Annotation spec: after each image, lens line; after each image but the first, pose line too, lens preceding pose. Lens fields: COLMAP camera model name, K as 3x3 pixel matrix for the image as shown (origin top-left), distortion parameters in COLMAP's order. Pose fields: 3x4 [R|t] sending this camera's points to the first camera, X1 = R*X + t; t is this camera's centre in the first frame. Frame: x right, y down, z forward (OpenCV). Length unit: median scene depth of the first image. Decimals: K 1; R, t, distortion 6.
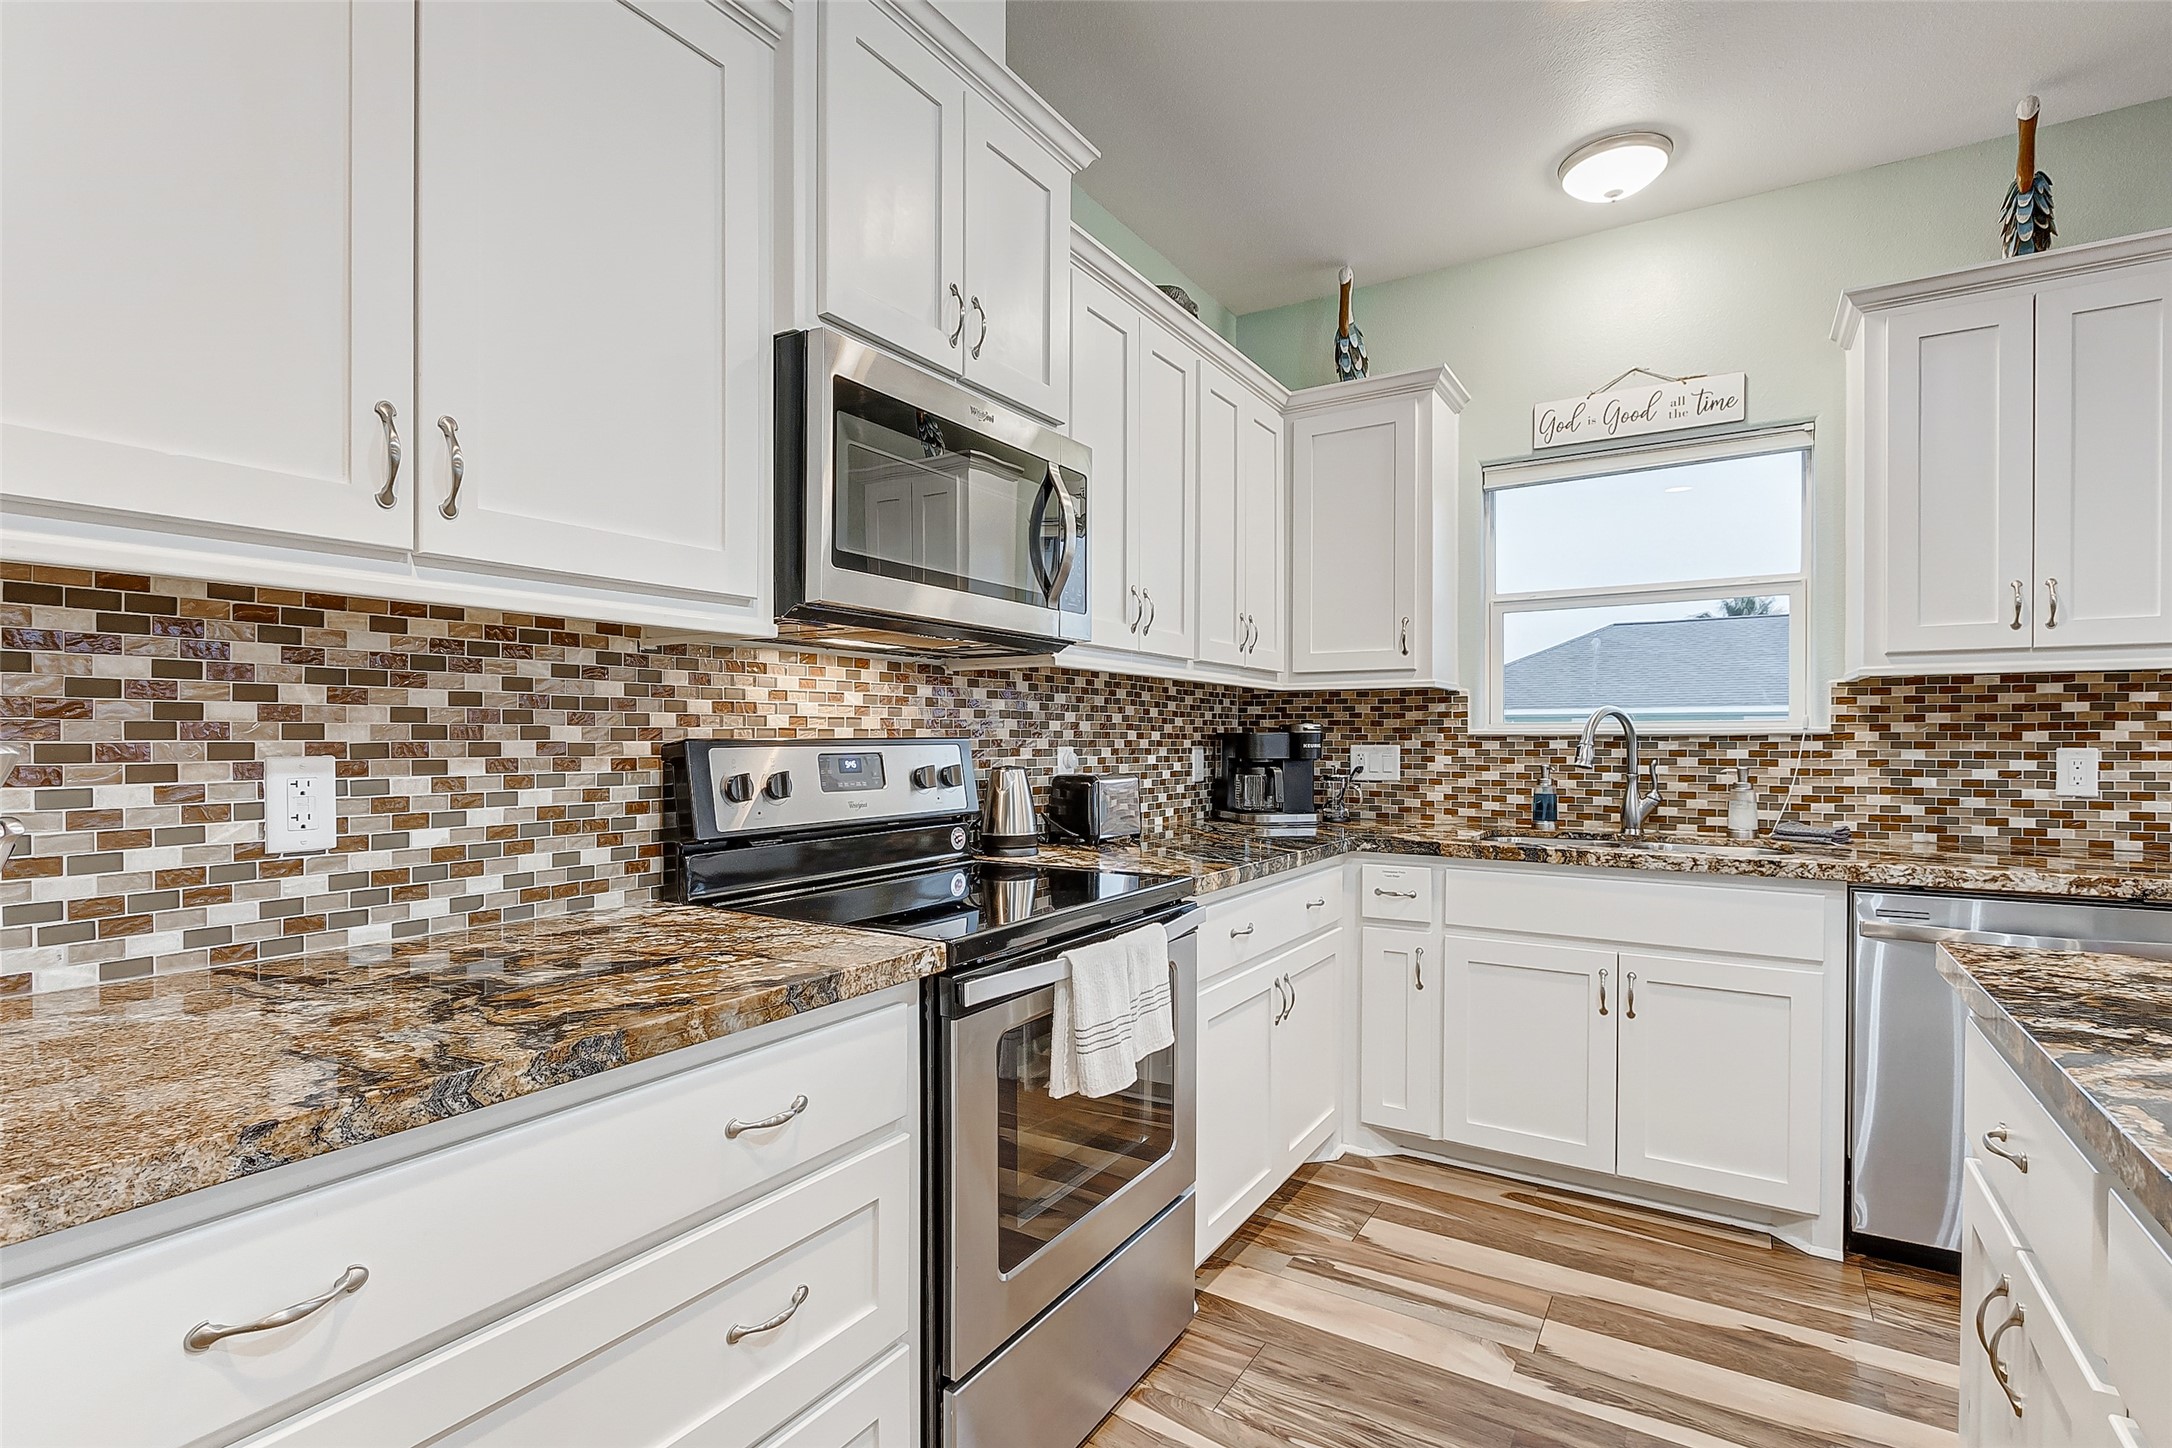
lens RADIAL K [[1033.2, 0, 1097.4], [0, 1033.2, 744.5], [0, 0, 1]] dist [0.000260, -0.002392]
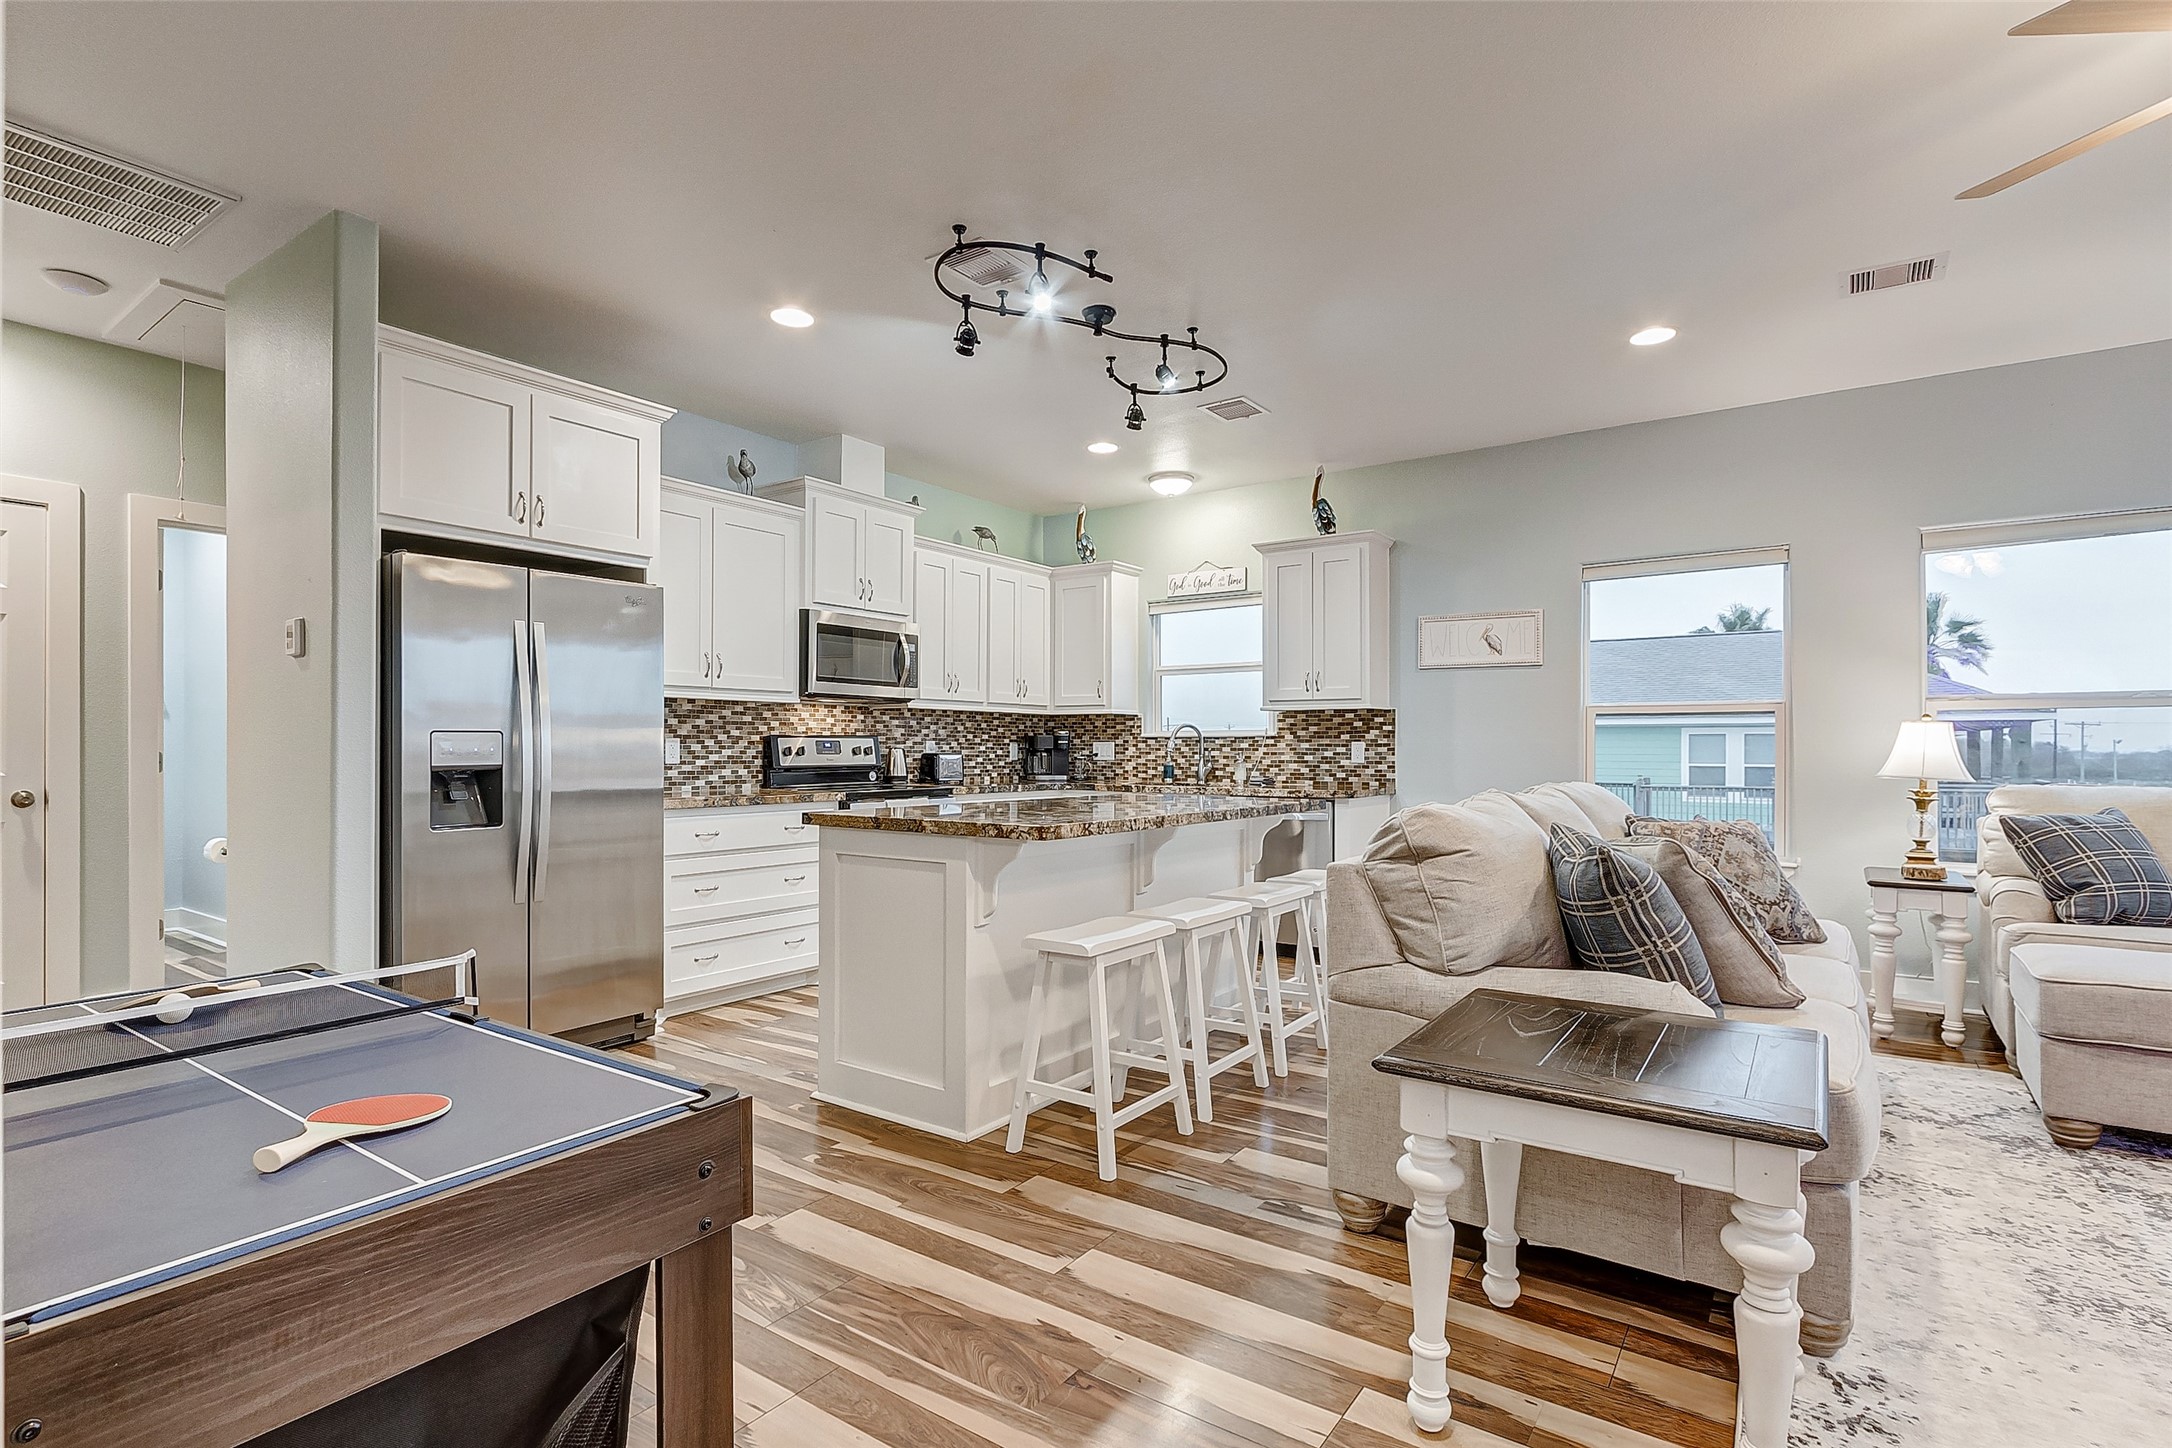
lens RADIAL K [[1033.2, 0, 1075.2], [0, 1033.2, 754.7], [0, 0, 1]] dist [0.000260, -0.002392]
pose [[0.997785, 0.003209, -0.066438, 0.524220], [-0.003208, 0.999995, 0.000130, 0.037420], [0.066438, 0.000084, 0.997791, -1.483306]]
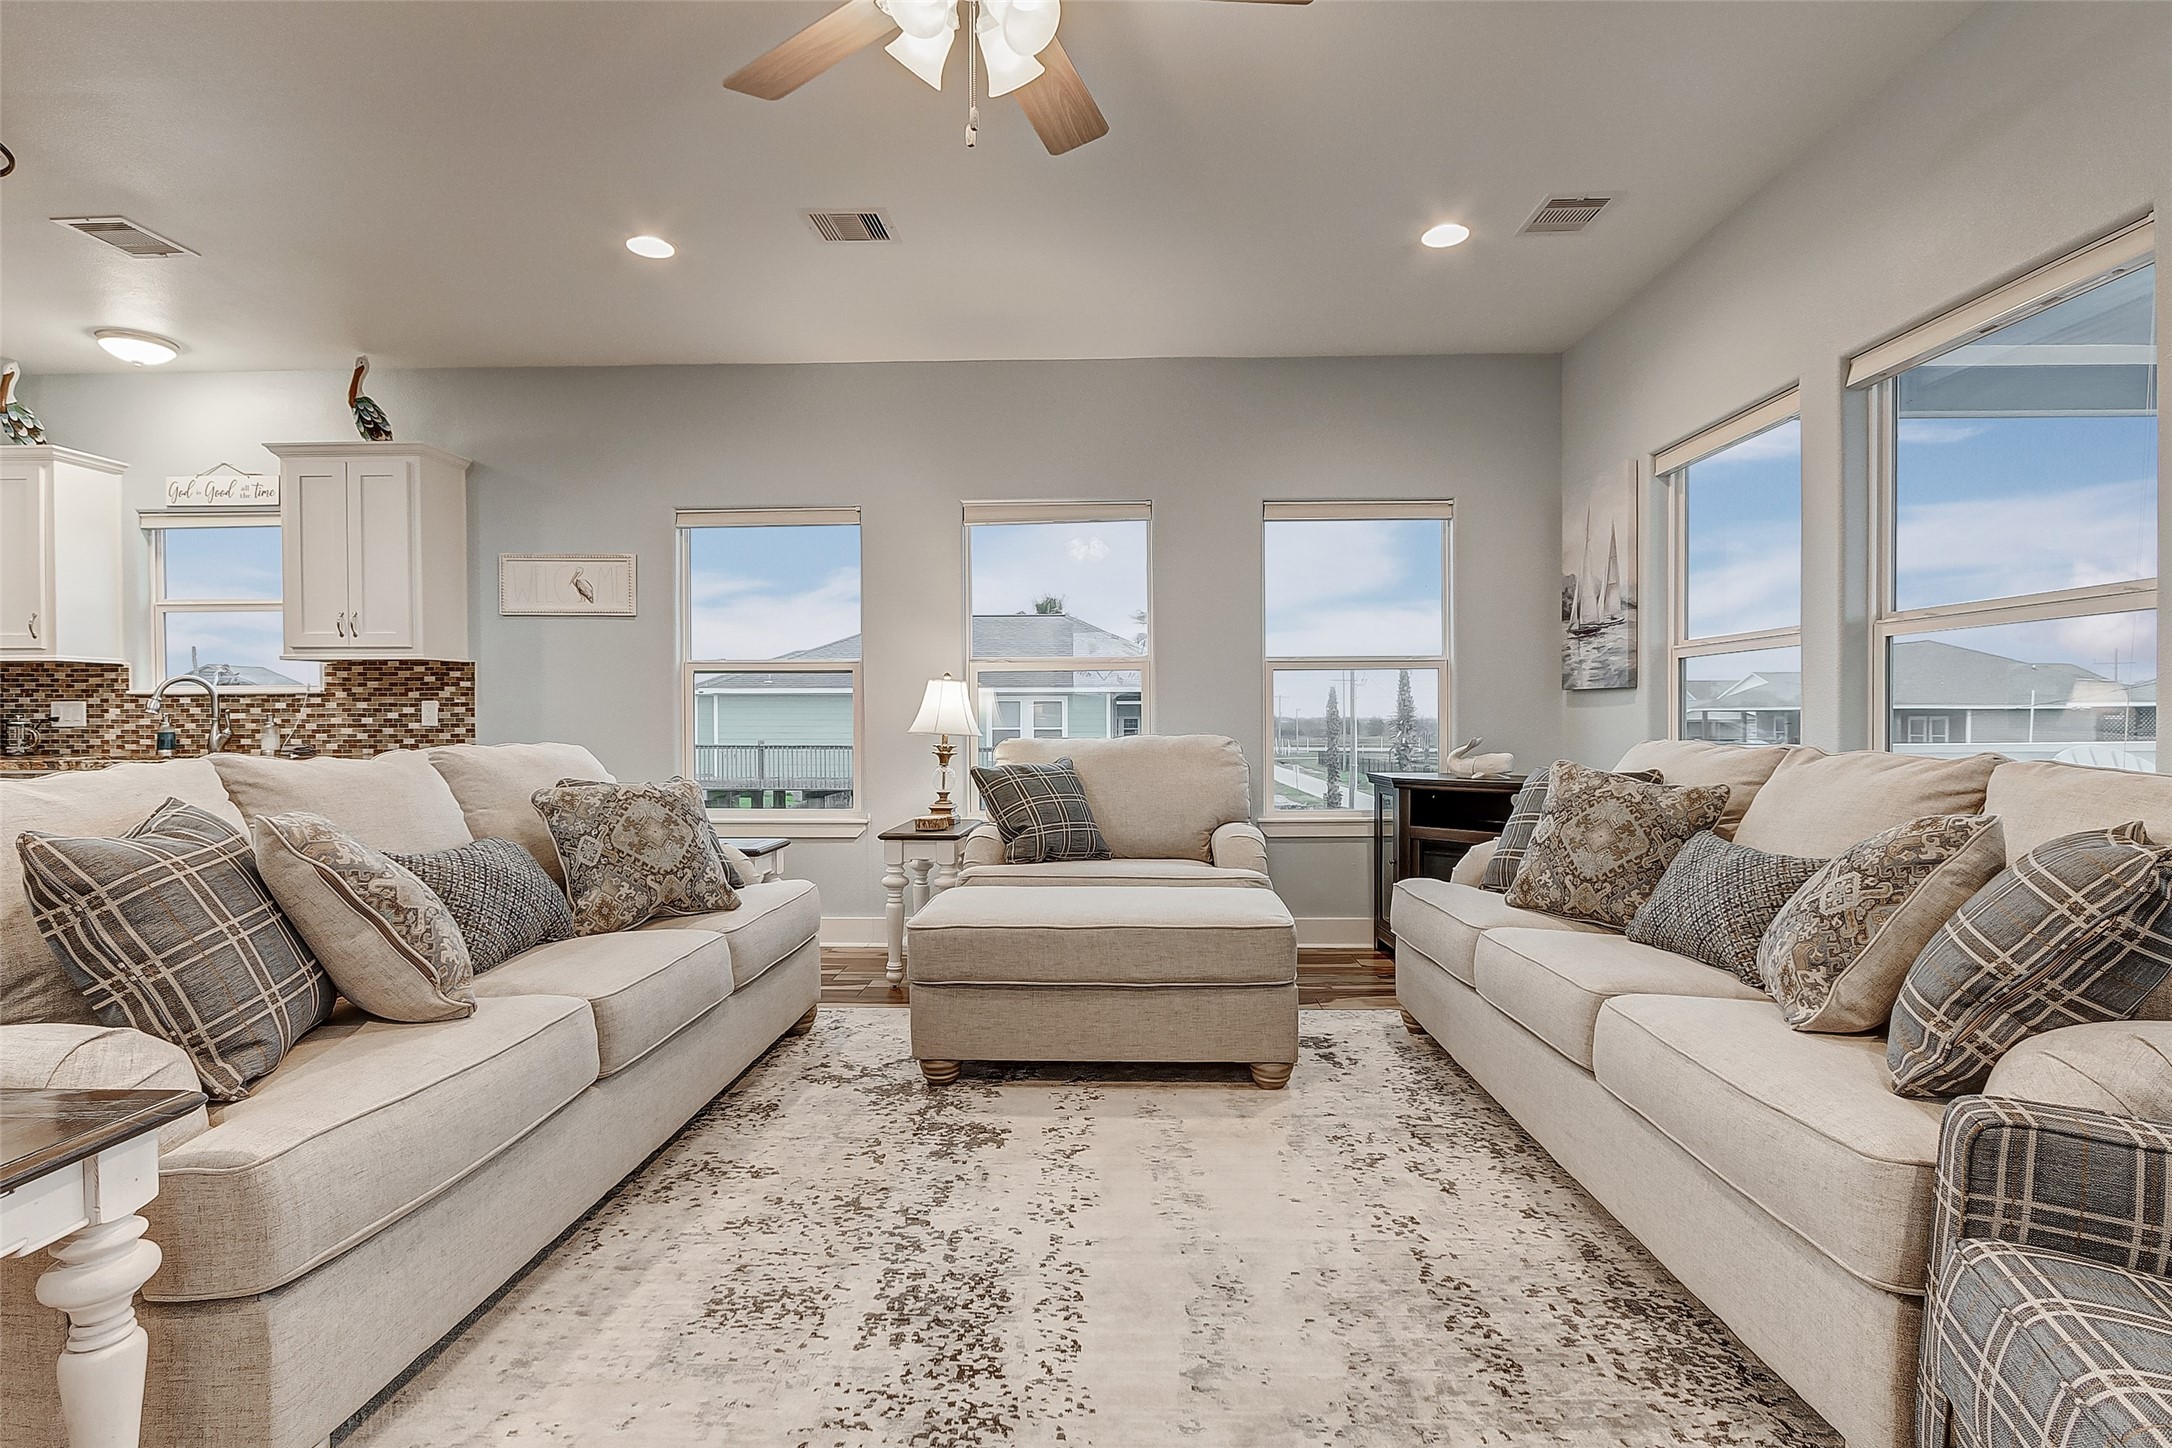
lens RADIAL K [[1033.2, 0, 1095.3], [0, 1033.2, 720.5], [0, 0, 1]] dist [0.000260, -0.002392]
pose [[0.864368, -0.004061, 0.502843, 1.164428], [0.005435, 0.999984, -0.001265, 0.053758], [-0.502830, 0.003827, 0.864377, -1.378933]]
